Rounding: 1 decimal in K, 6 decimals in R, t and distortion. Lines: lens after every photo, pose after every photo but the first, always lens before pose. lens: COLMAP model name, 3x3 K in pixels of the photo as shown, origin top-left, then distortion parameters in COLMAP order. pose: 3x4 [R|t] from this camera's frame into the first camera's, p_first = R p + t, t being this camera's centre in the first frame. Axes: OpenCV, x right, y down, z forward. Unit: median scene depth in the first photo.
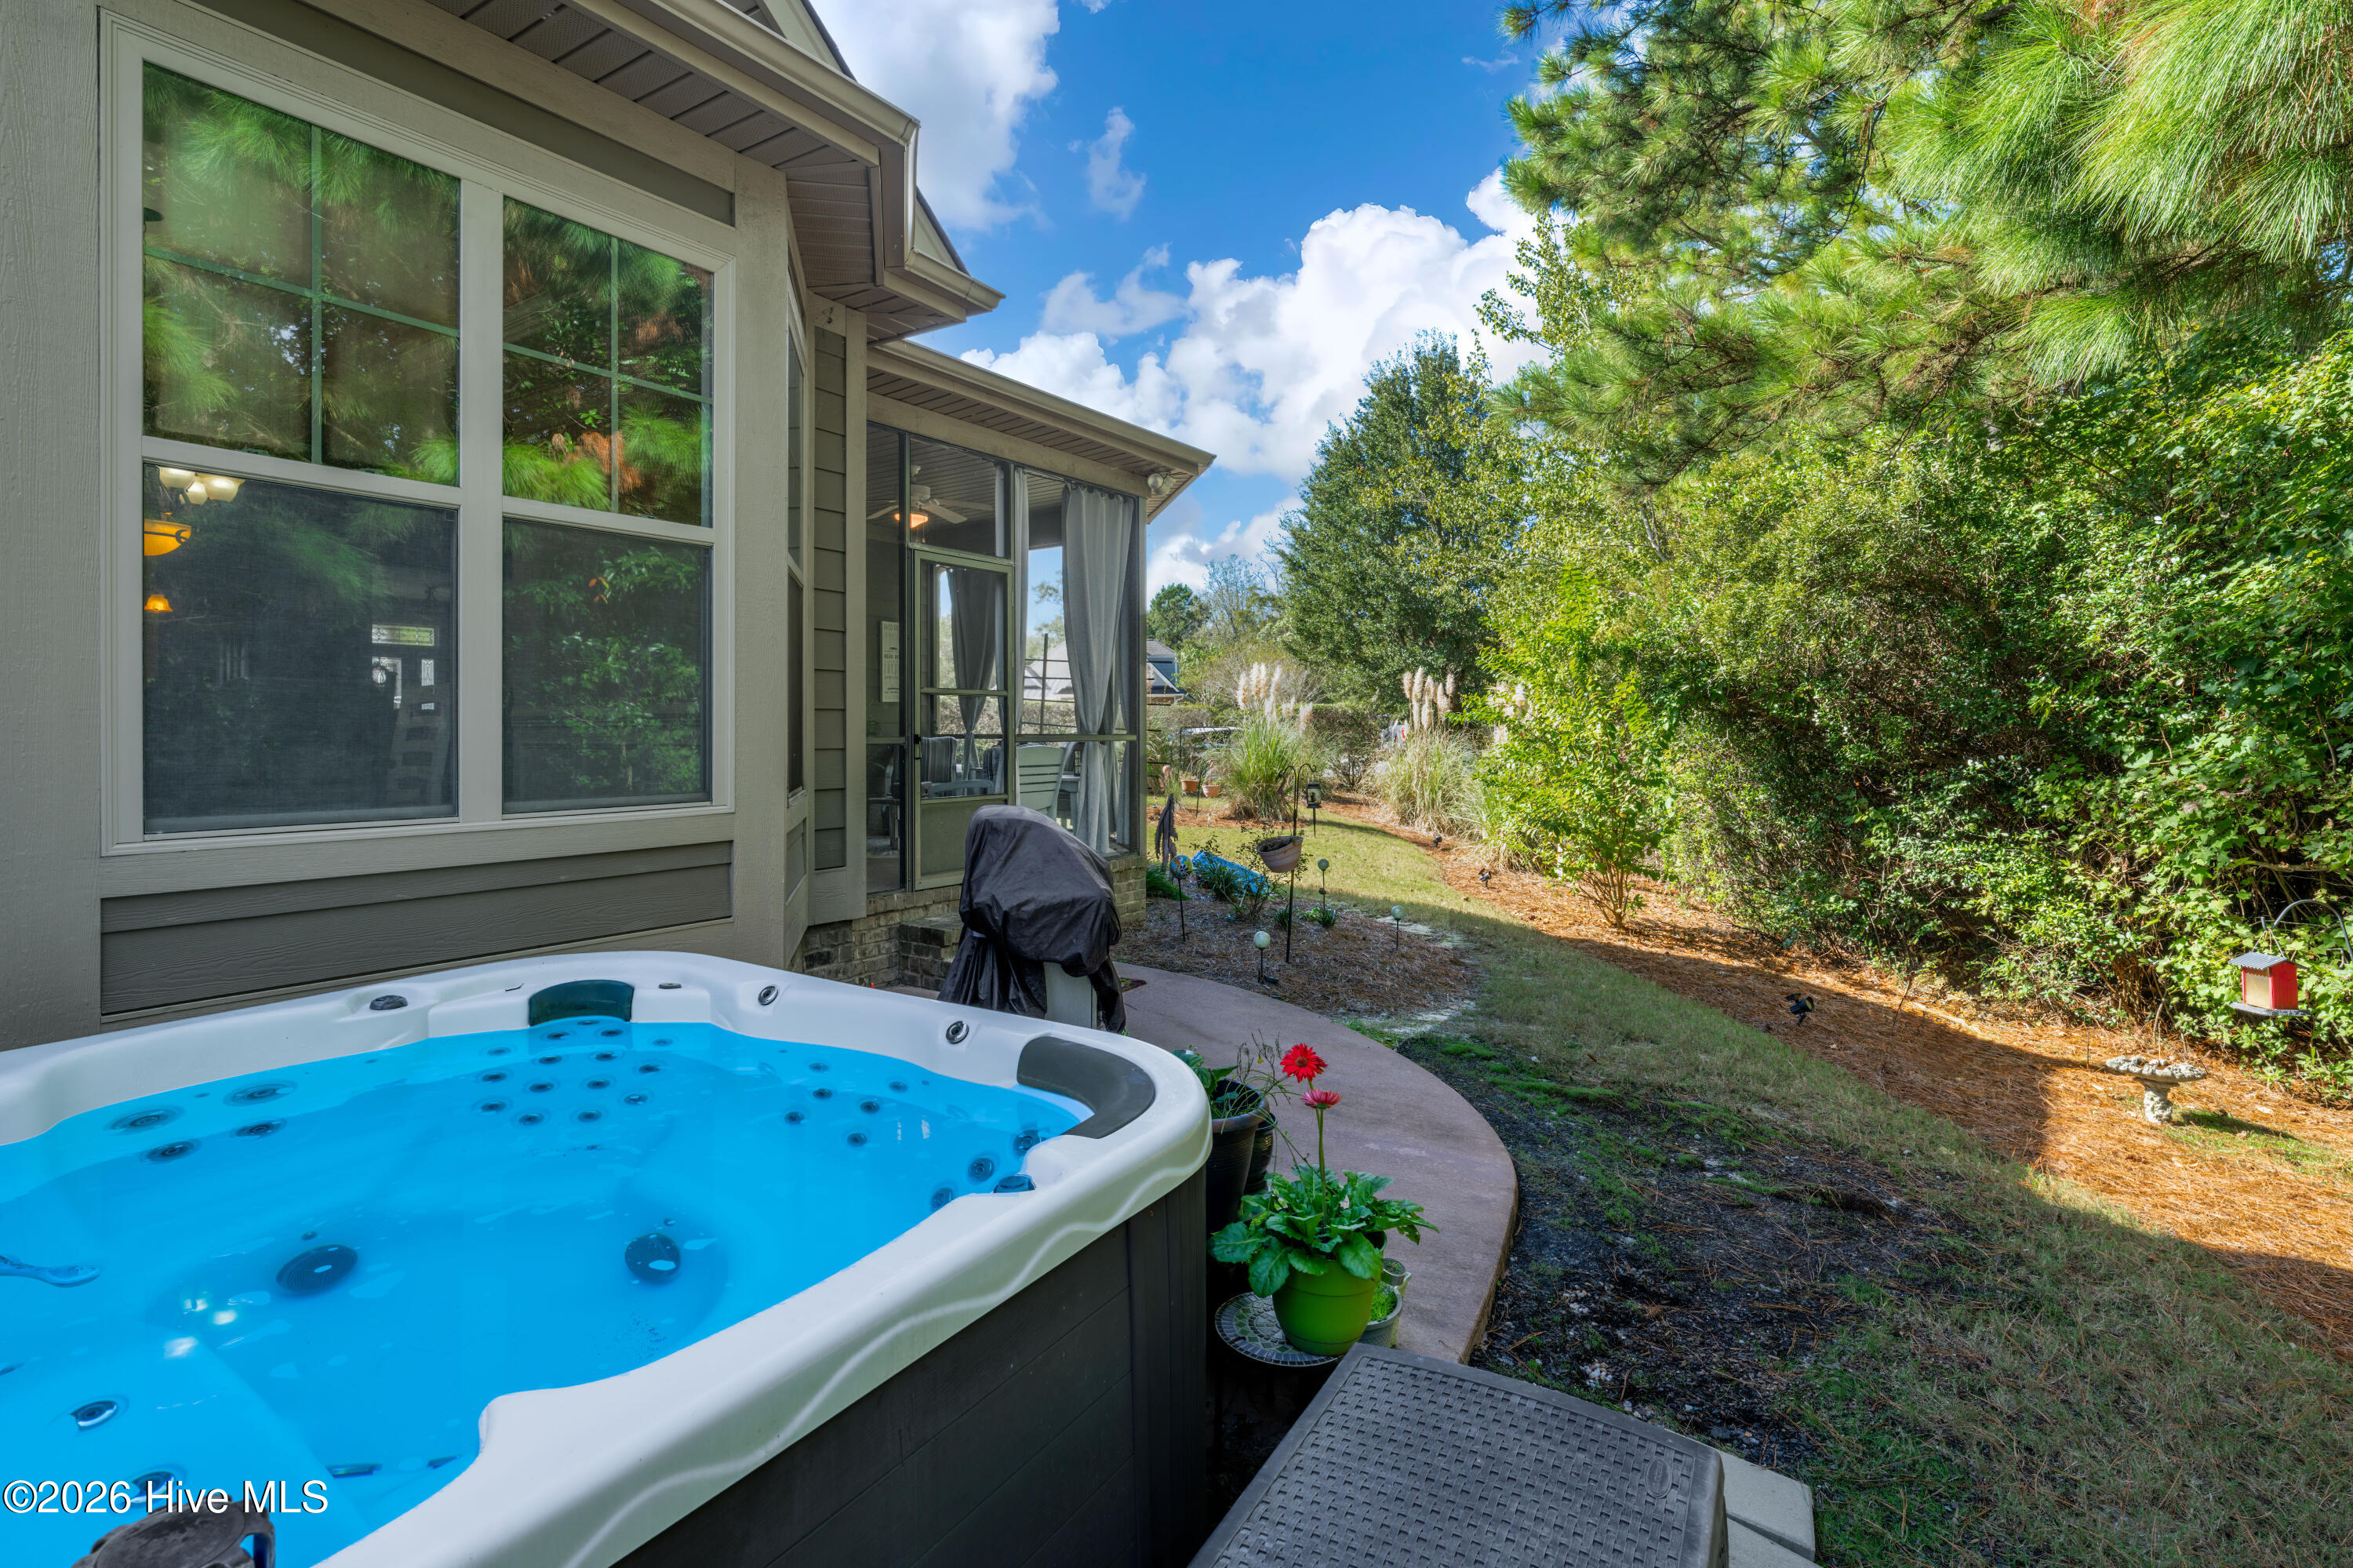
lens RADIAL K [[1174.4, 0, 1134.0], [0, 1174.4, 729.7], [0, 0, 1]] dist [-0.004635, -0.000447]
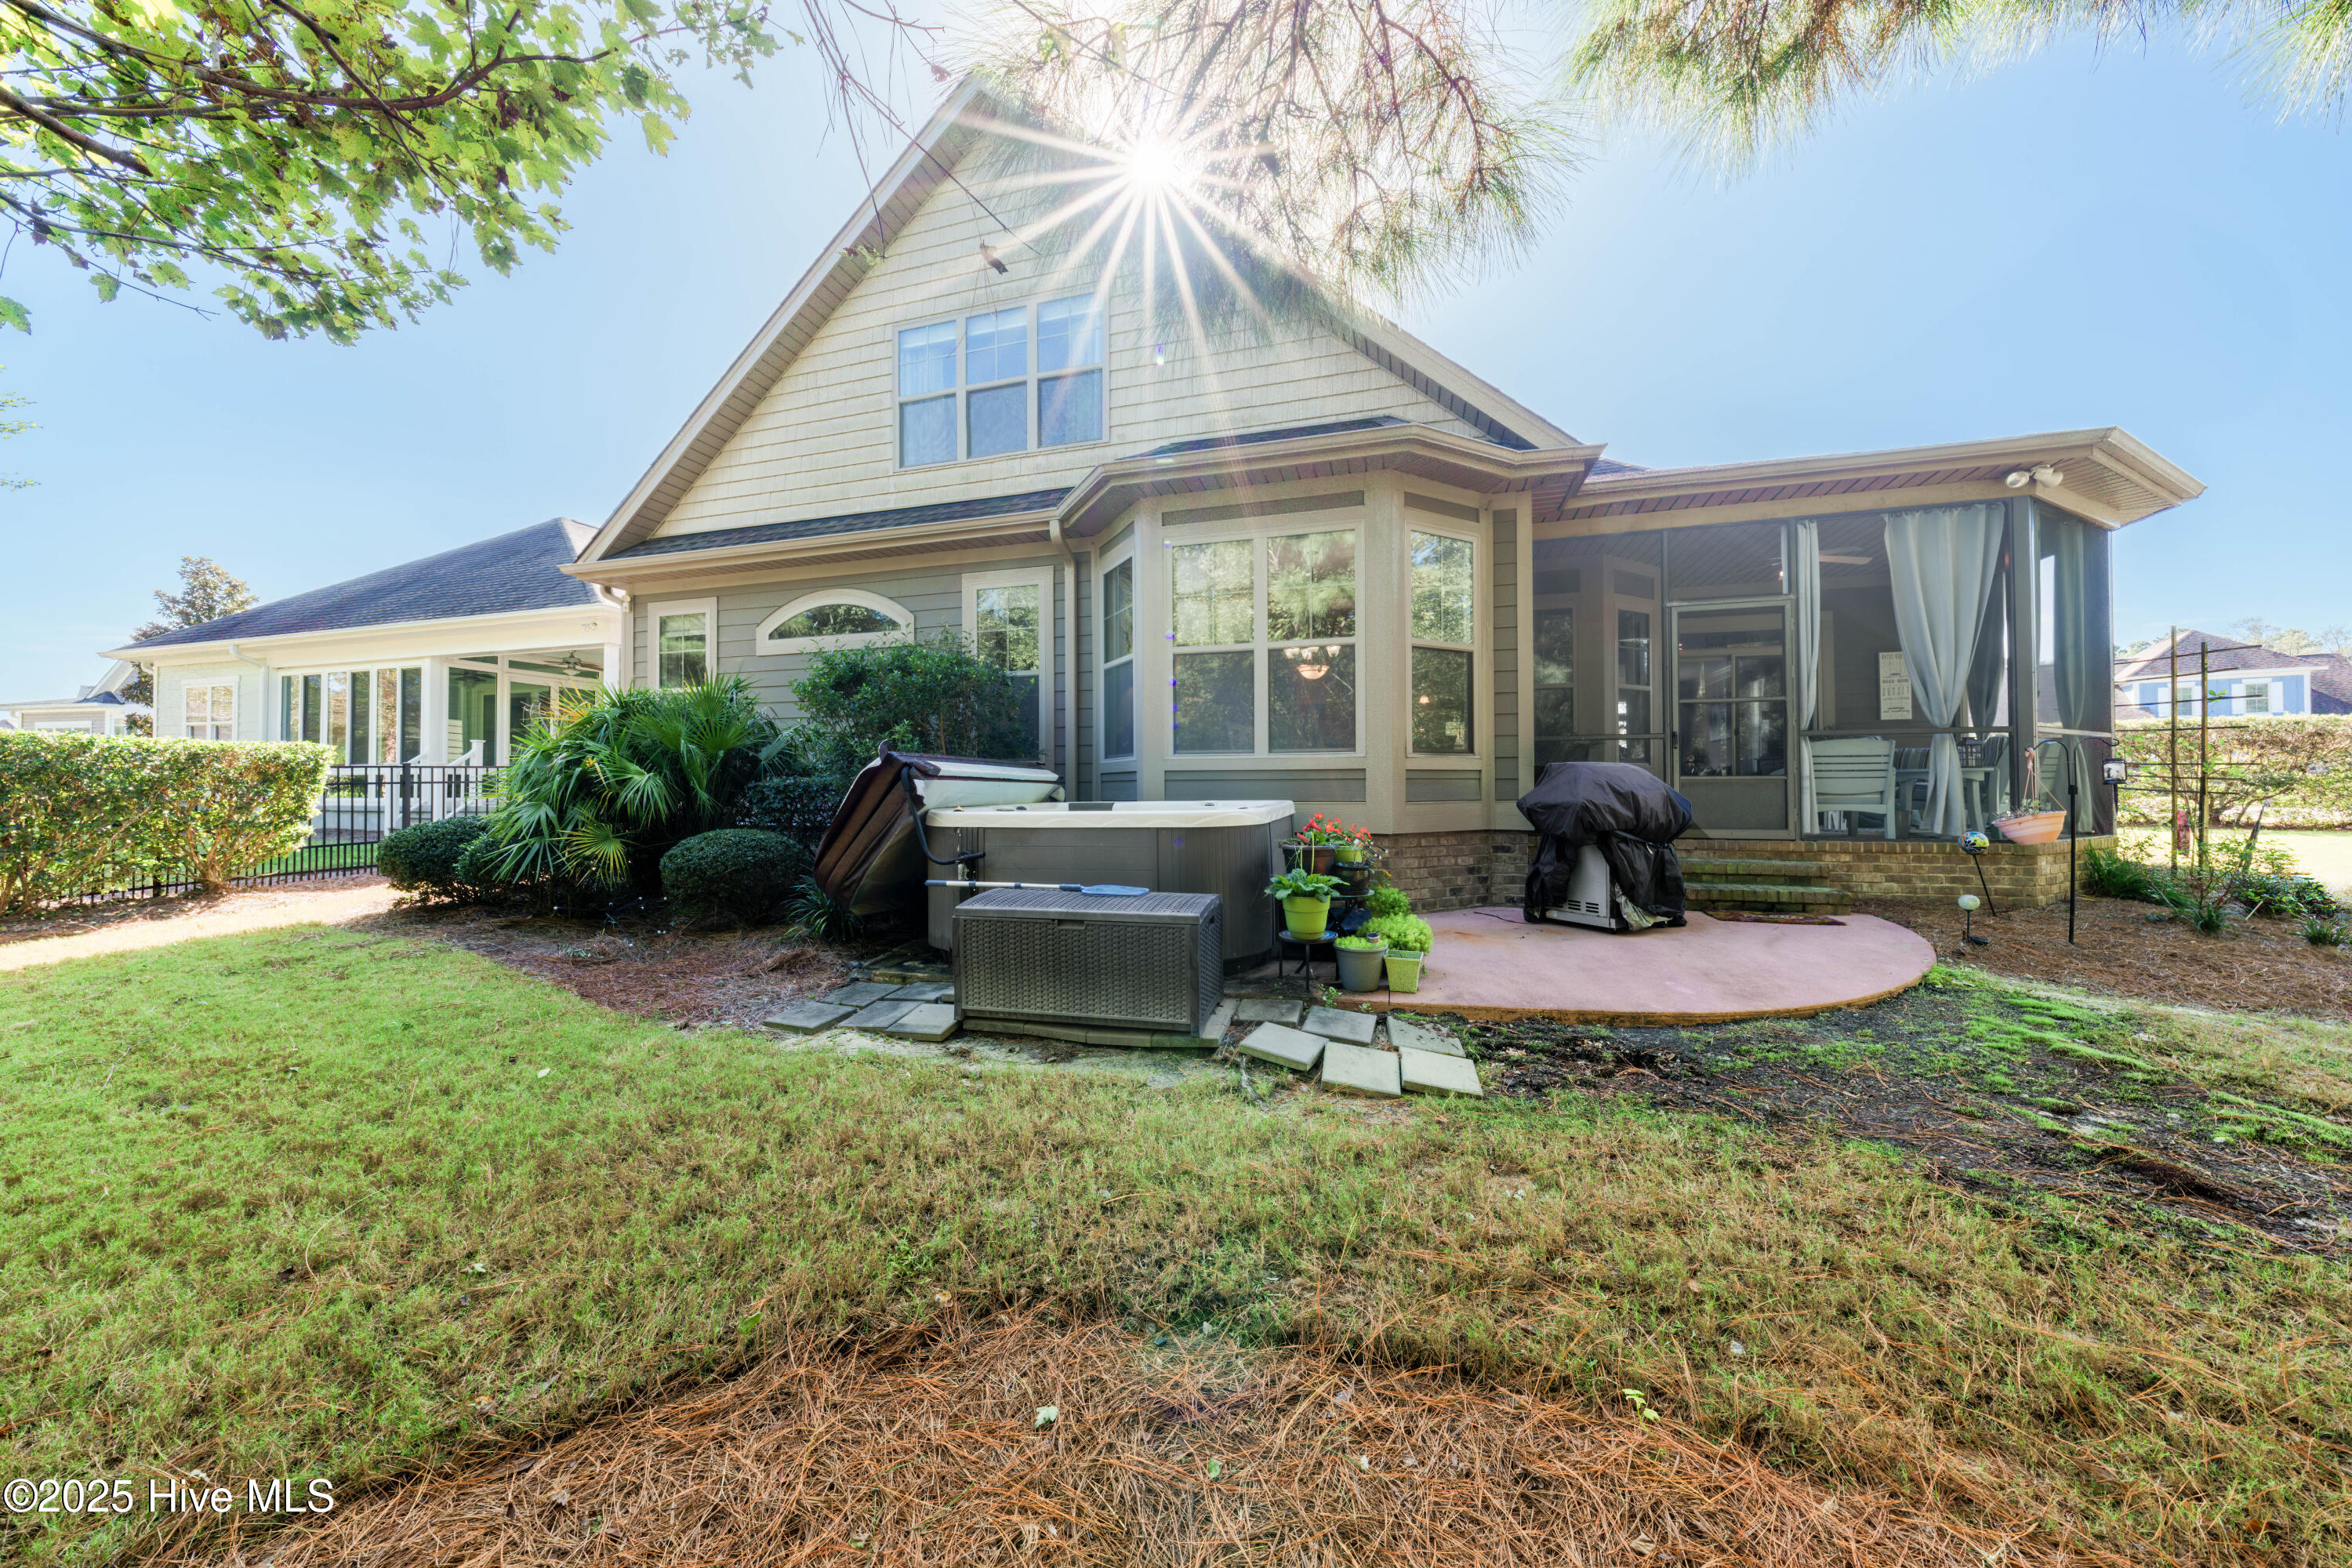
lens RADIAL K [[813.5, 0, 1173.3], [0, 813.5, 781.1], [0, 0, 1]] dist [-0.000115, 0.000007]
pose [[0.316656, -0.005772, -0.948523, 1.080395], [0.007516, 0.999965, -0.003576, 0.123349], [0.948511, -0.005997, 0.316688, 0.129964]]
